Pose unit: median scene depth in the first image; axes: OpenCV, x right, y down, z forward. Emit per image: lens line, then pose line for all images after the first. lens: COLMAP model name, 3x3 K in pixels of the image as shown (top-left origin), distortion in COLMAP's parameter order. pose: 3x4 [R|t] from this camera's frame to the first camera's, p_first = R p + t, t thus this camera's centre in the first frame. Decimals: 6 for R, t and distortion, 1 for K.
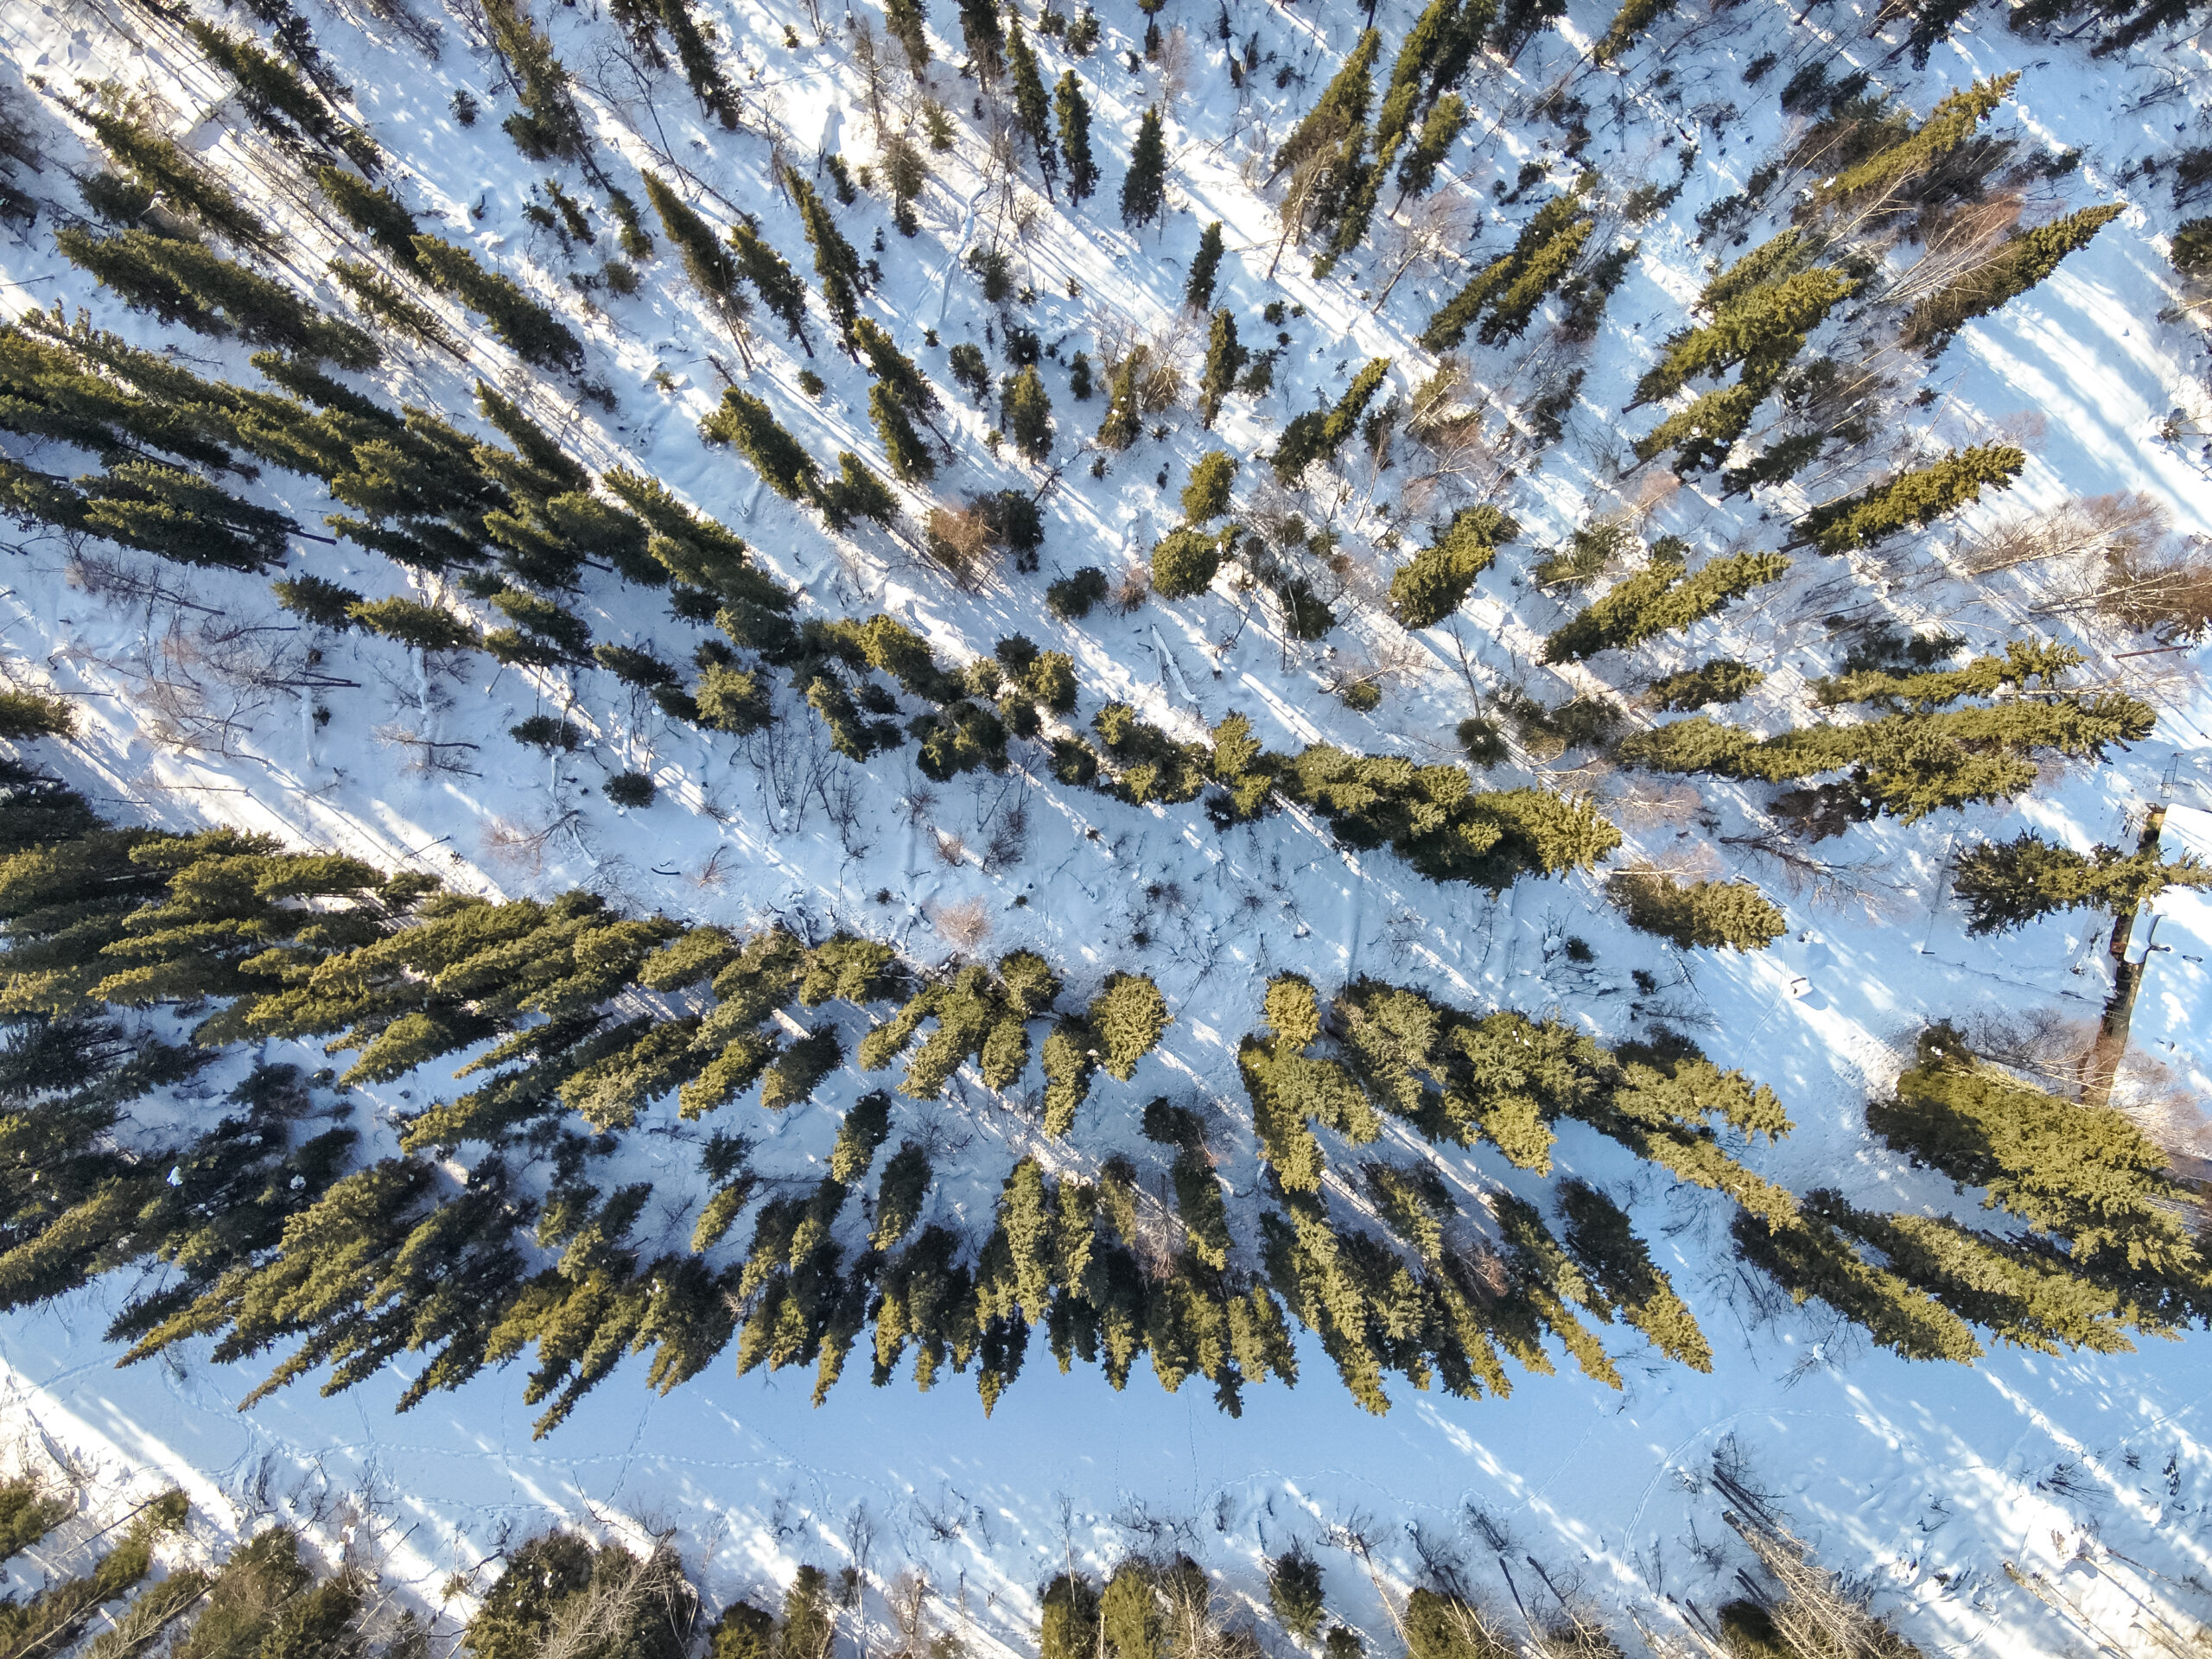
lens RADIAL K [[1599.1, 0, 1110.0], [0, 1599.1, 840.0], [0, 0, 1]] dist [0.161970, -0.216156]
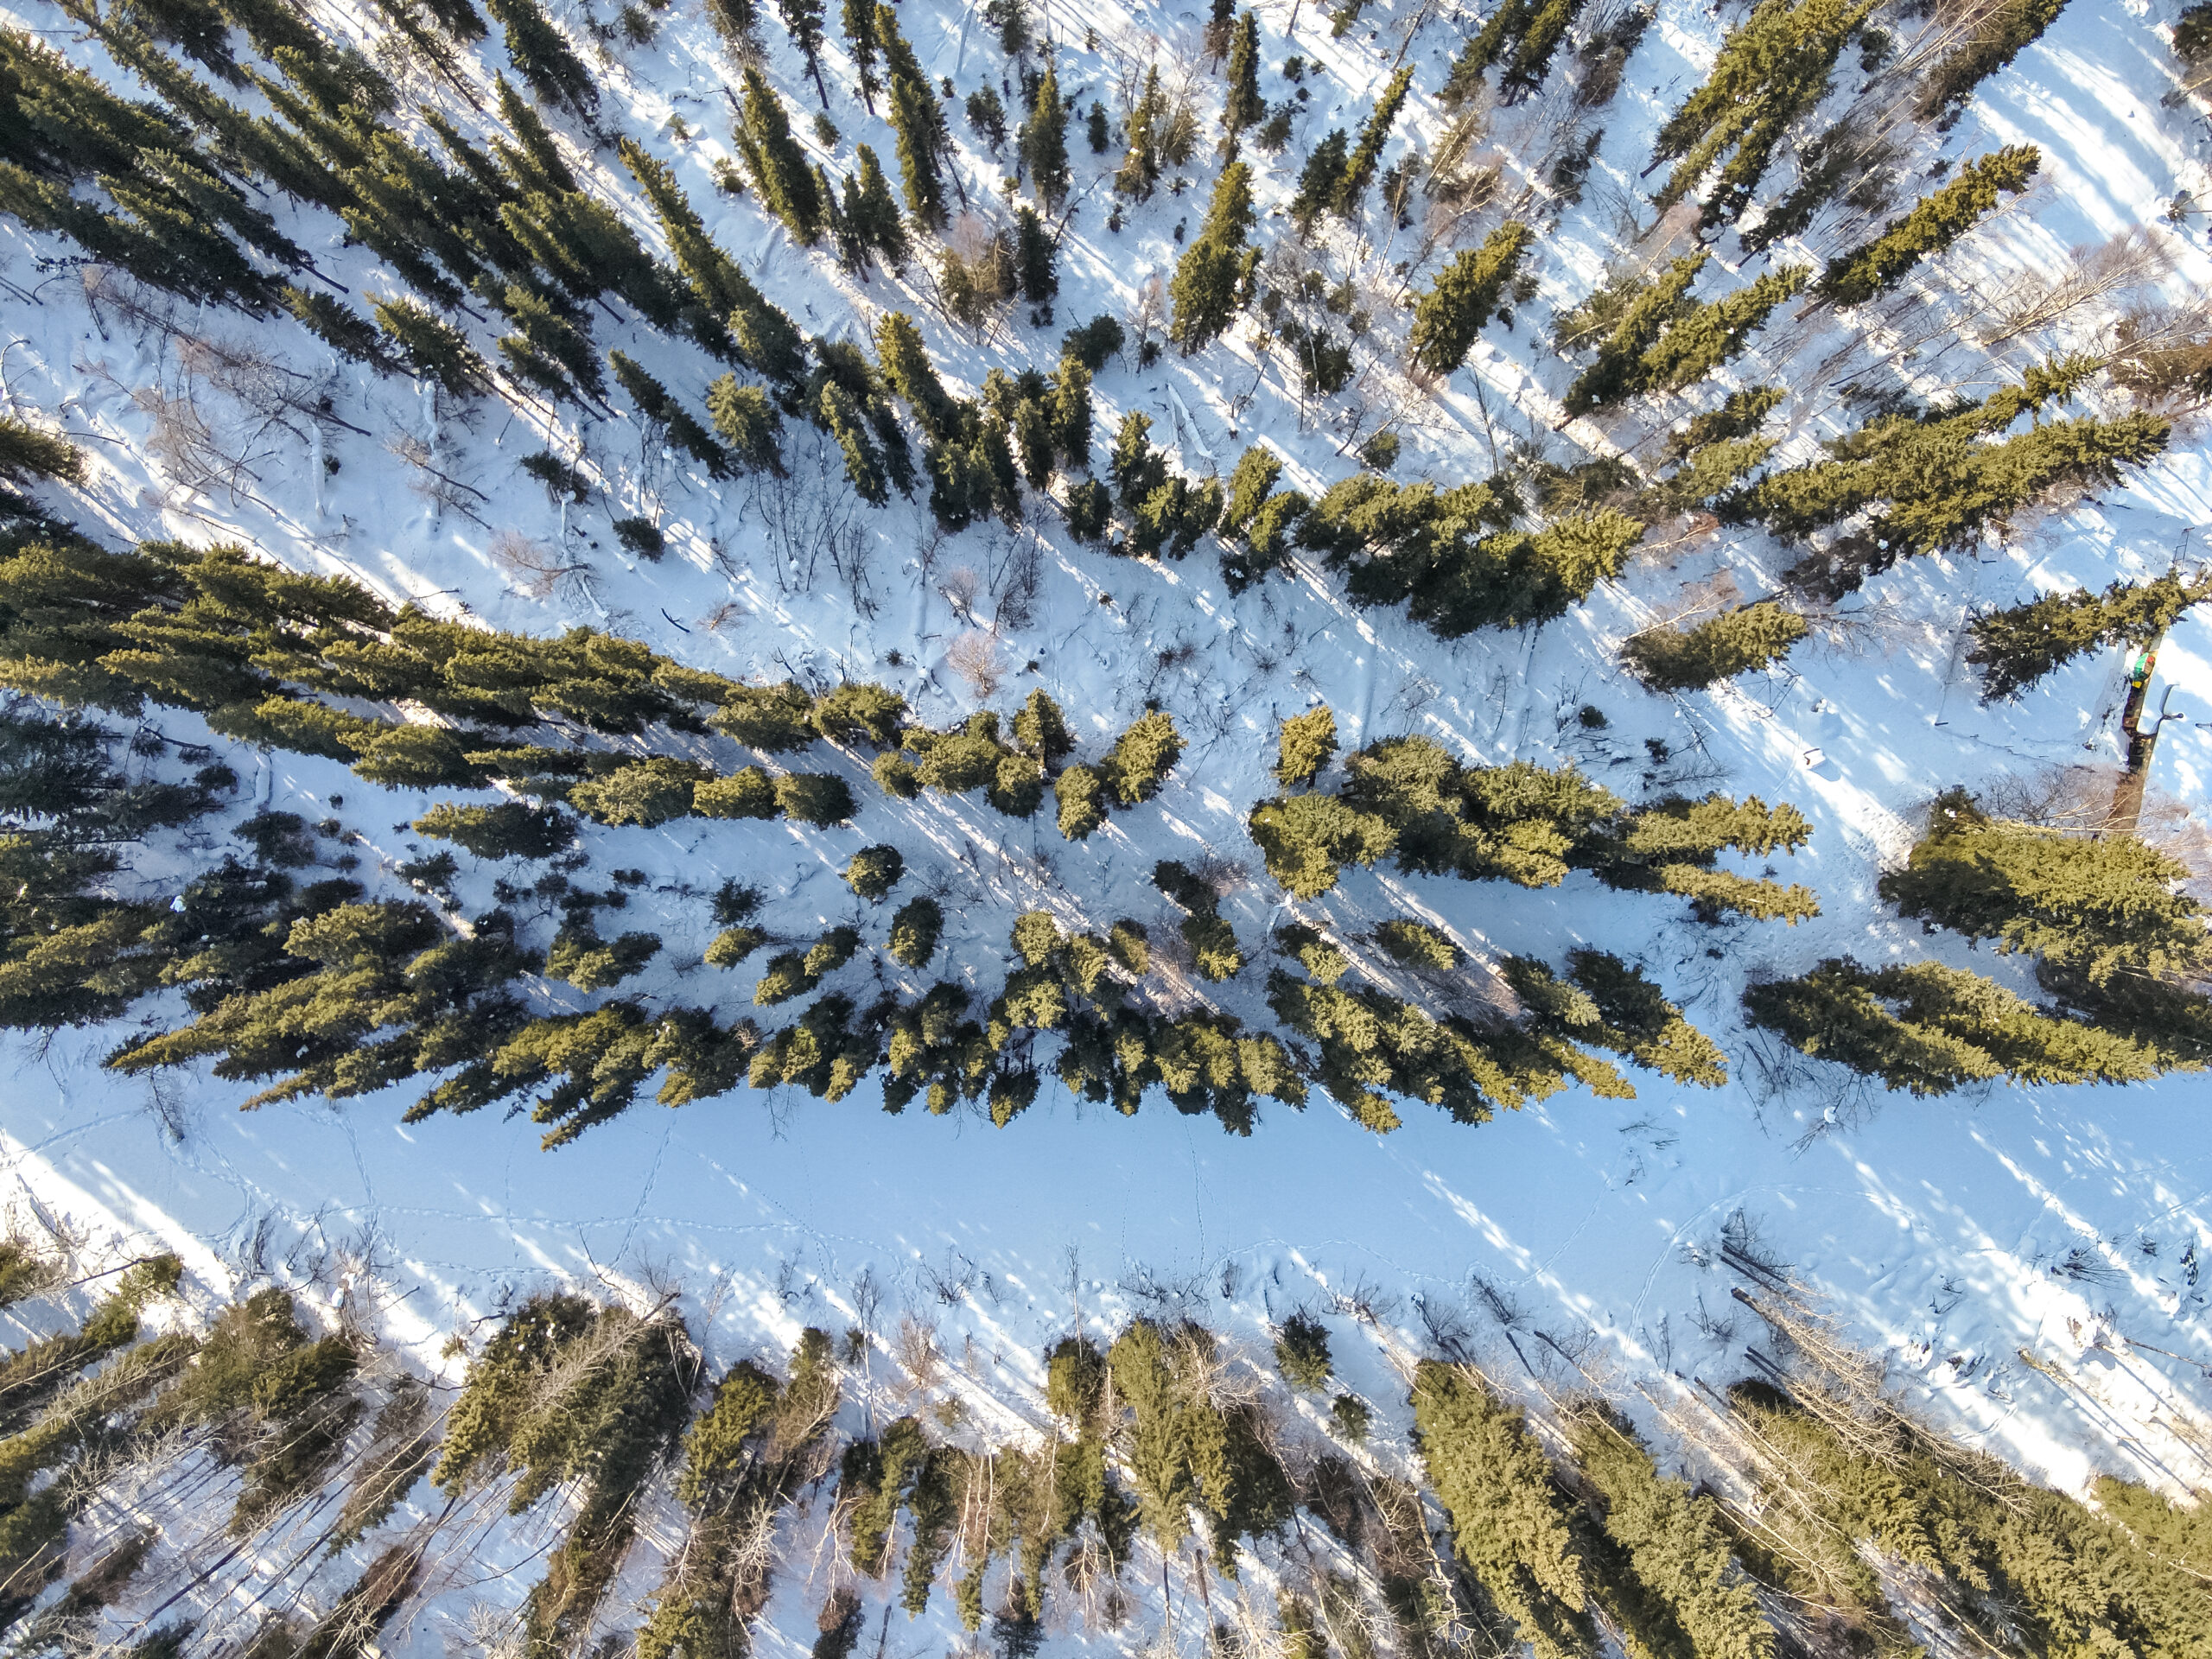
lens RADIAL K [[1599.1, 0, 1110.0], [0, 1599.1, 840.0], [0, 0, 1]] dist [0.161970, -0.216156]
pose [[0.999949, 0.008918, 0.004844, -0.011510], [-0.008833, 0.999813, -0.017187, 0.164298], [-0.004996, 0.017143, 0.999841, 0.005693]]
